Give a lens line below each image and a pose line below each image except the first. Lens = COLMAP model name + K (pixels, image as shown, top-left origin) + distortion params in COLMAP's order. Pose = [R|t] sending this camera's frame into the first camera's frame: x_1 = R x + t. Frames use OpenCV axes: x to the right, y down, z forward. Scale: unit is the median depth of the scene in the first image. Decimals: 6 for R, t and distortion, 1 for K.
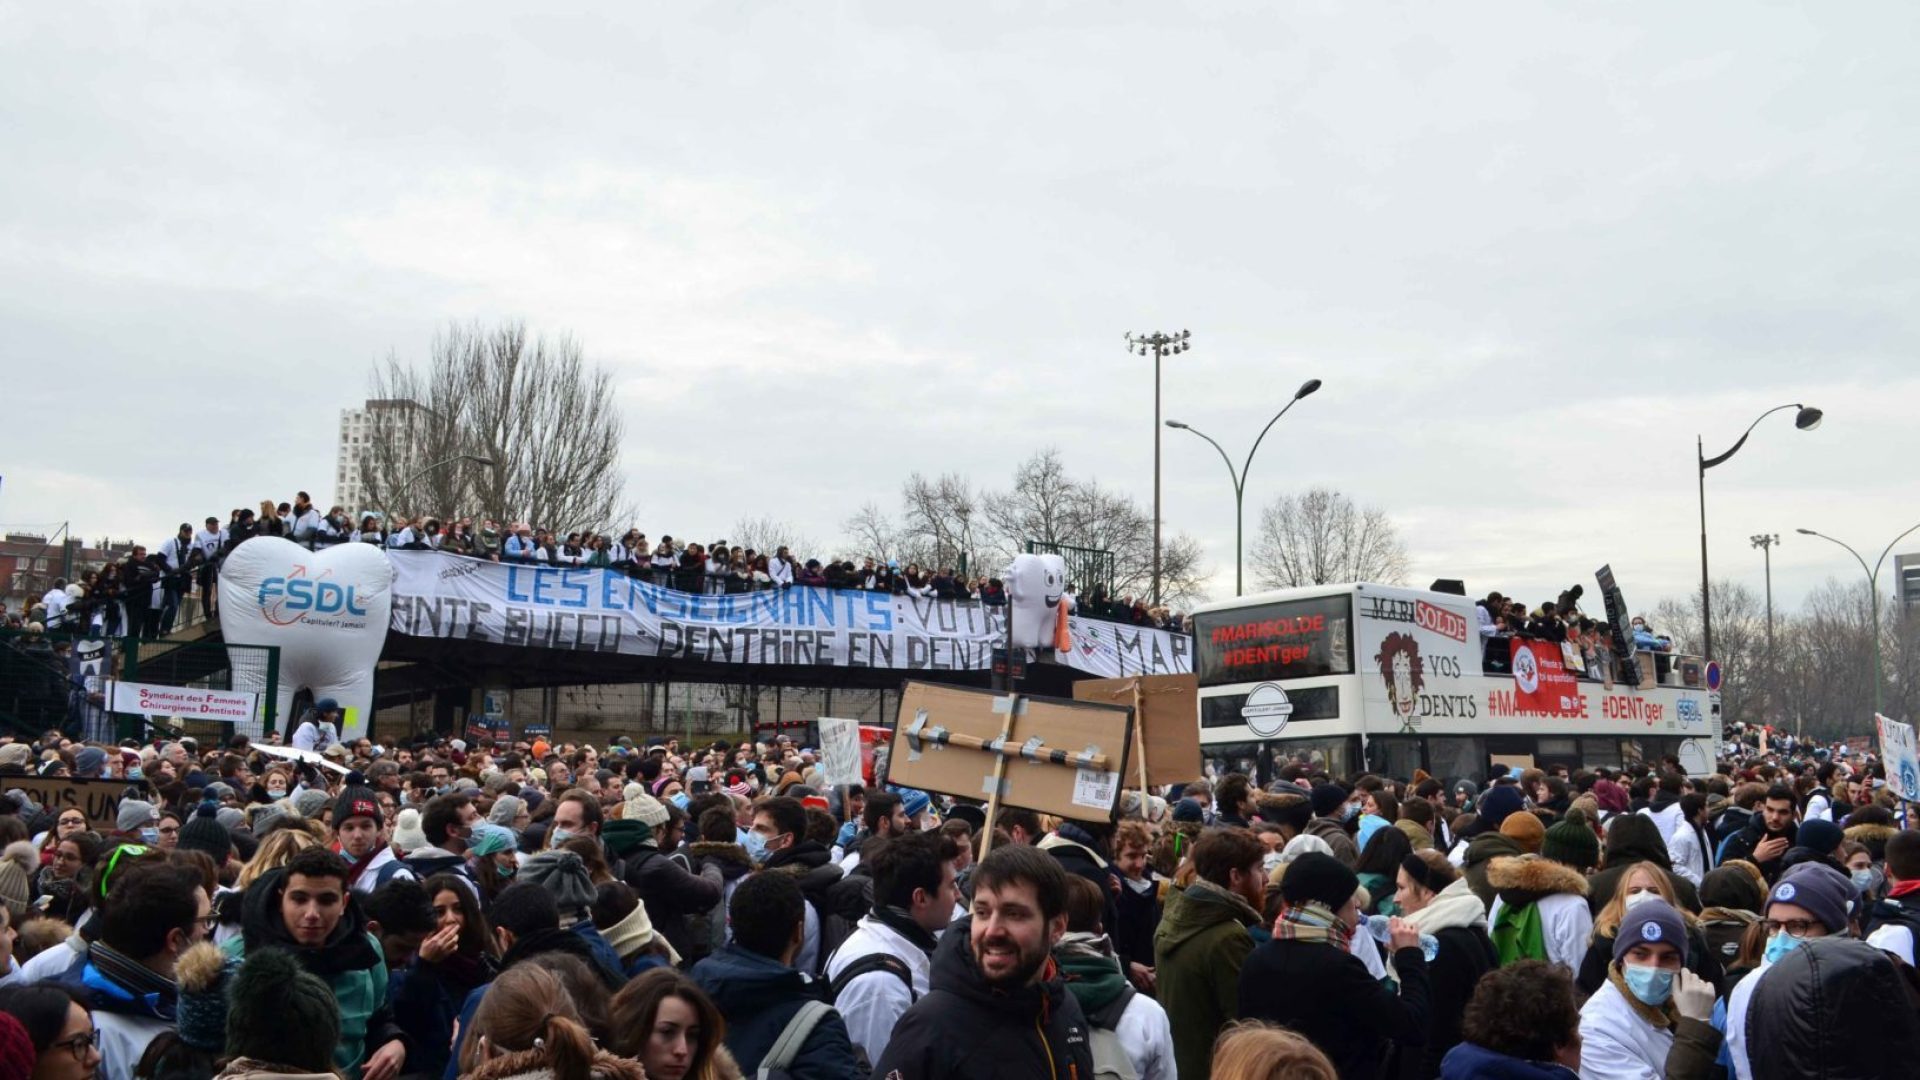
lens RADIAL K [[1575.9, 0, 969.2], [0, 1575.9, 577.2], [0, 0, 1]] dist [-0.107481, 0.004353]
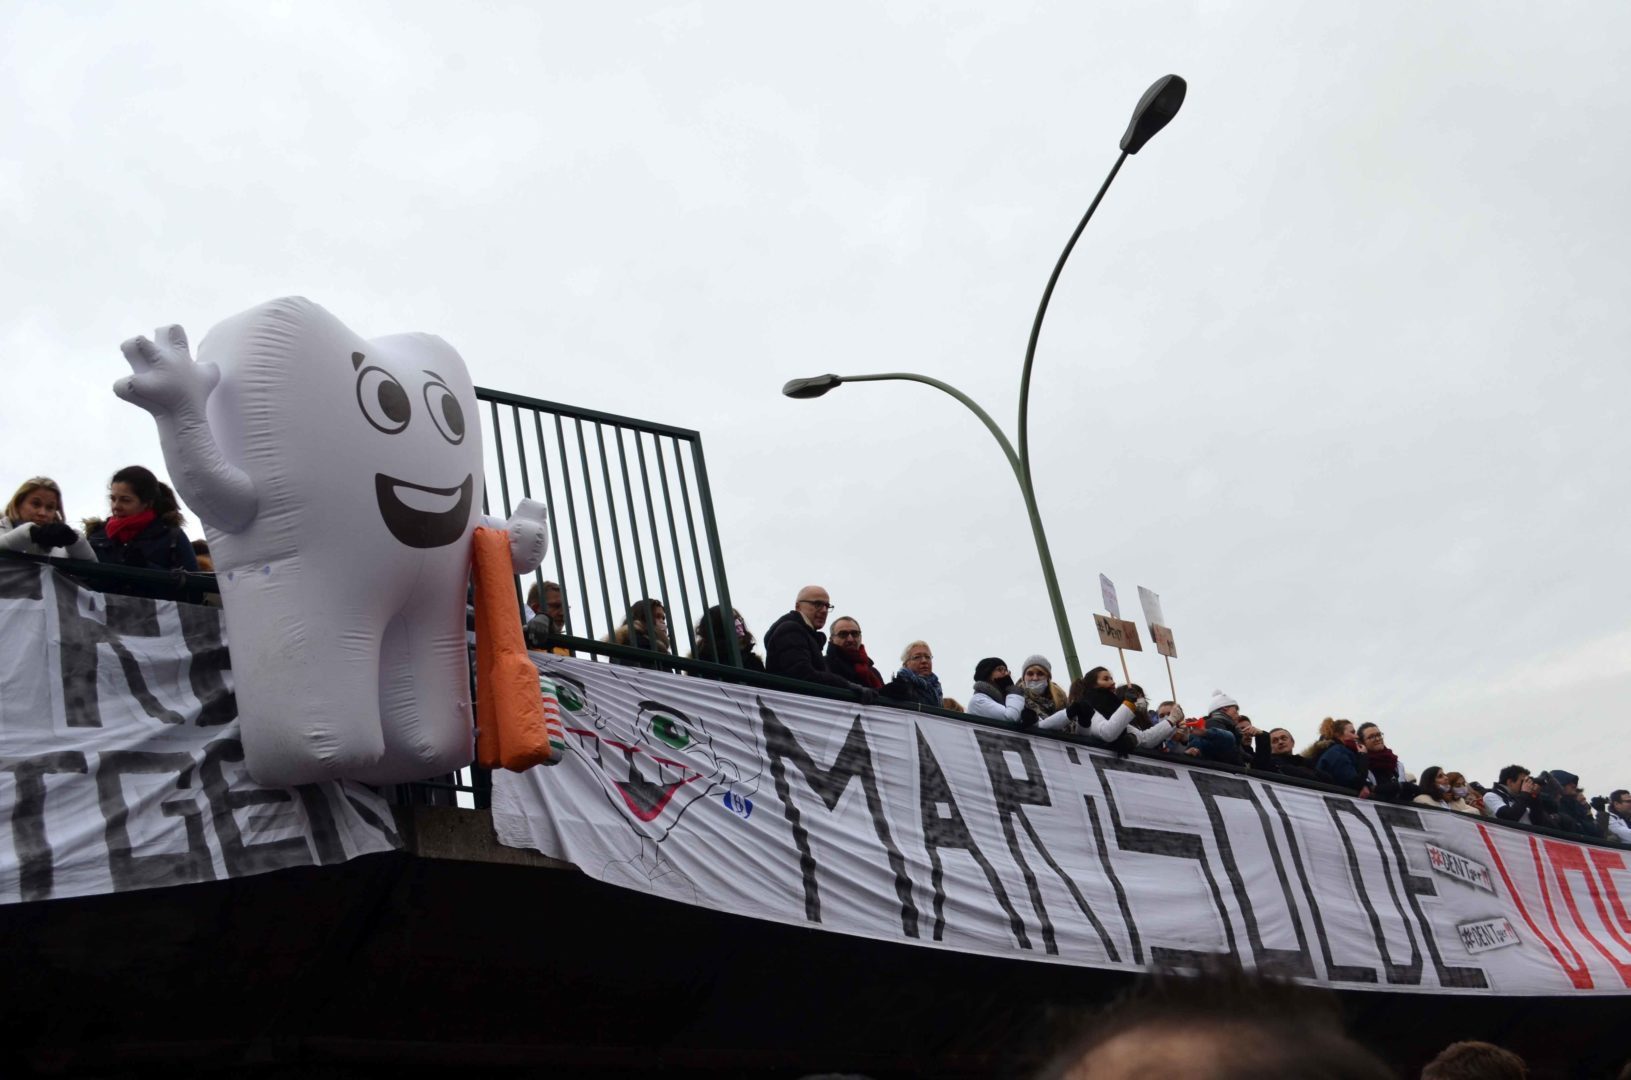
lens RADIAL K [[3283.8, 0, 815.5], [0, 3283.8, 540.0], [0, 0, 1]] dist [0.135102, 0.099196]
pose [[0.980175, -0.146917, 0.132939, 0.045627], [0.159245, 0.983366, -0.087363, 0.060170], [-0.117893, 0.106801, 0.987266, 0.595712]]
